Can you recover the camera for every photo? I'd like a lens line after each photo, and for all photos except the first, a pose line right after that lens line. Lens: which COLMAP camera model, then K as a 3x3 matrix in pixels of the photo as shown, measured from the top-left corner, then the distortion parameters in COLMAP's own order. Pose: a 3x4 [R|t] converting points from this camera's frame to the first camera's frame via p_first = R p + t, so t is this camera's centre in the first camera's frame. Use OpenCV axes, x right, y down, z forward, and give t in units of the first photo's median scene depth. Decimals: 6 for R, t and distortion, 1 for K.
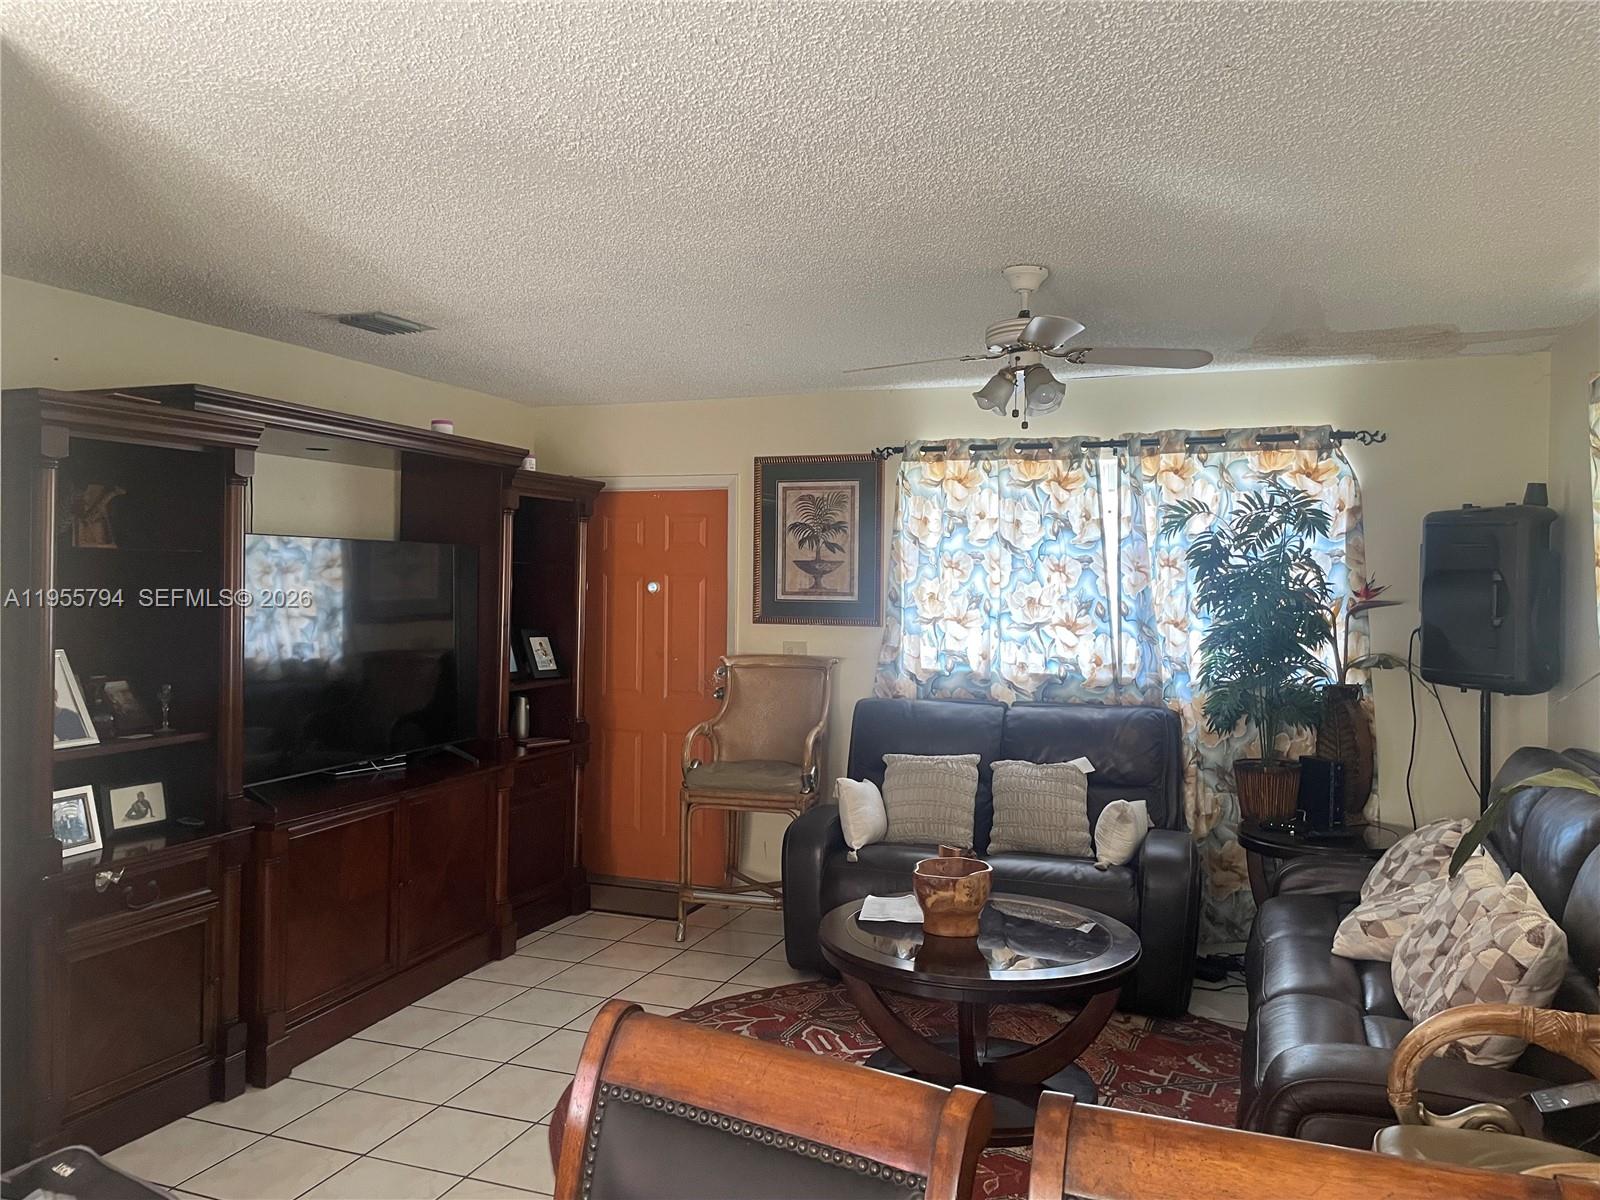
lens RADIAL K [[1206.9, 0, 787.5], [0, 1206.9, 594.0], [0, 0, 1]] dist [0.086201, -0.113944]
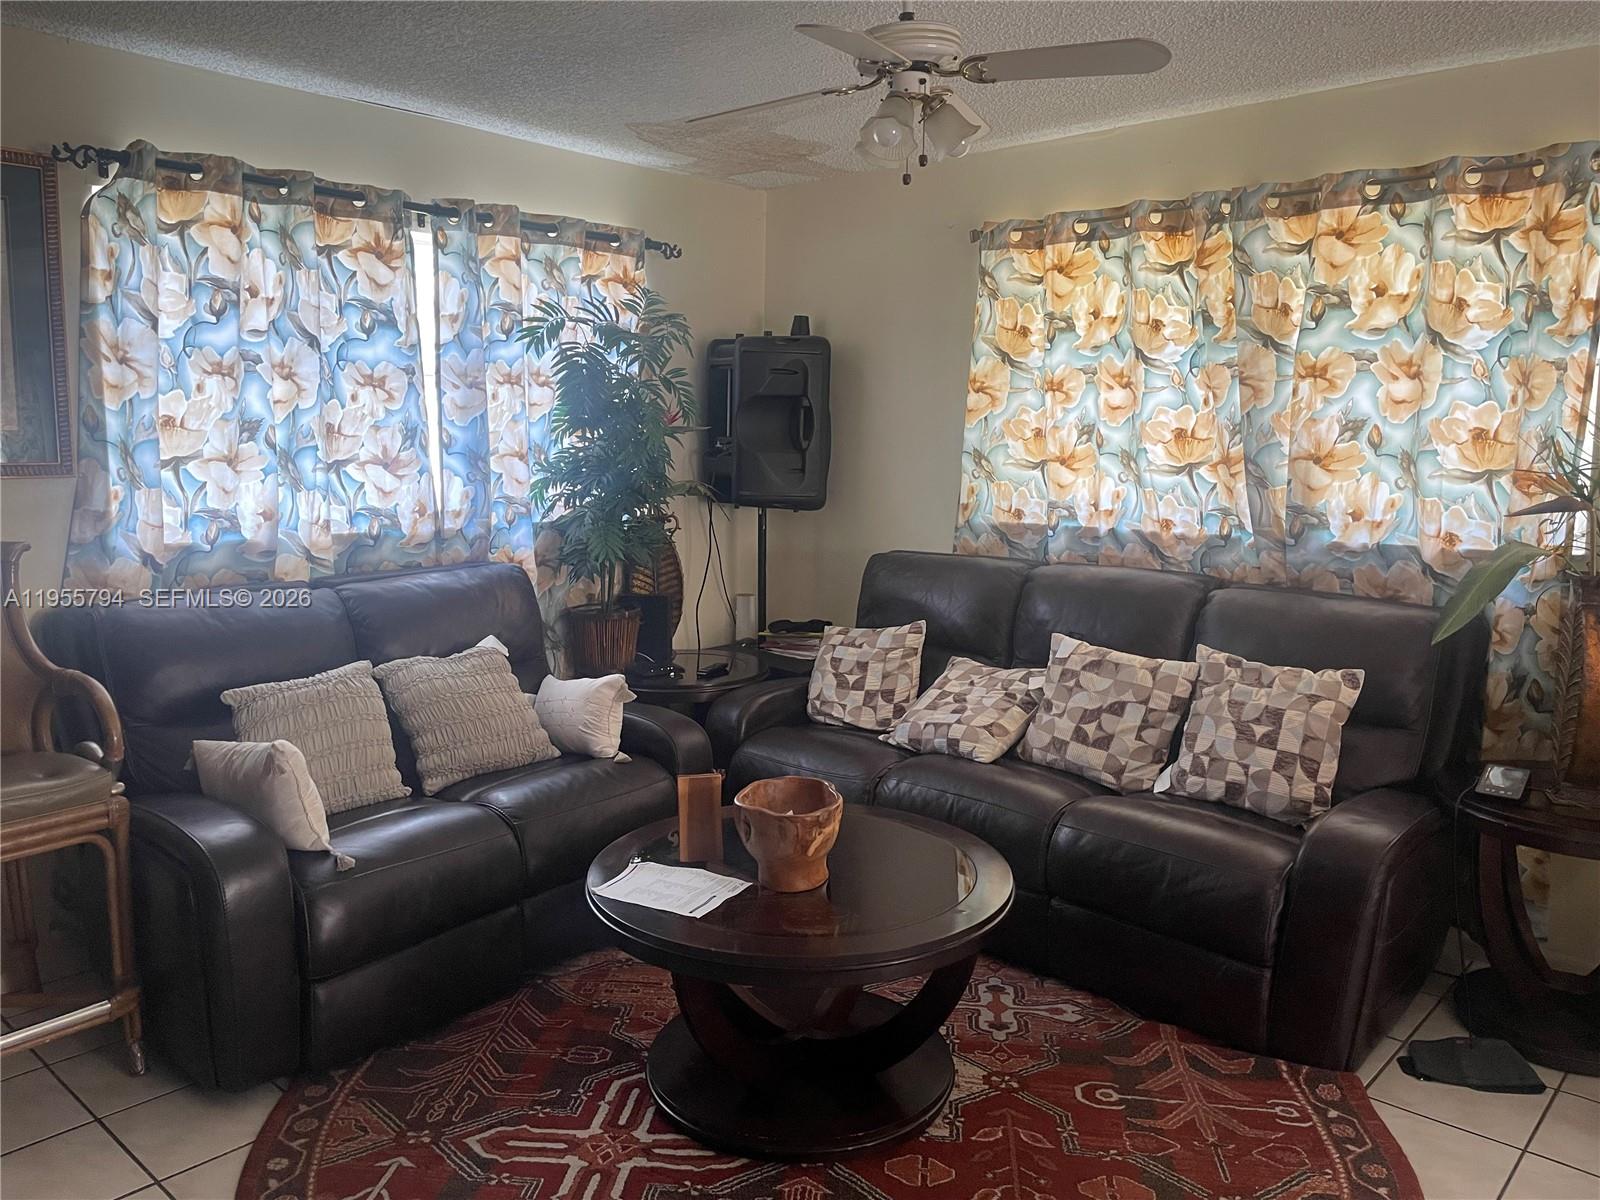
lens RADIAL K [[1206.9, 0, 792.0], [0, 1206.9, 590.8], [0, 0, 1]] dist [0.086201, -0.113944]
pose [[0.356183, -0.130685, 0.925233, -0.361887], [0.004940, 0.990421, 0.137990, 0.002728], [-0.934403, -0.044579, 0.353416, 0.524897]]
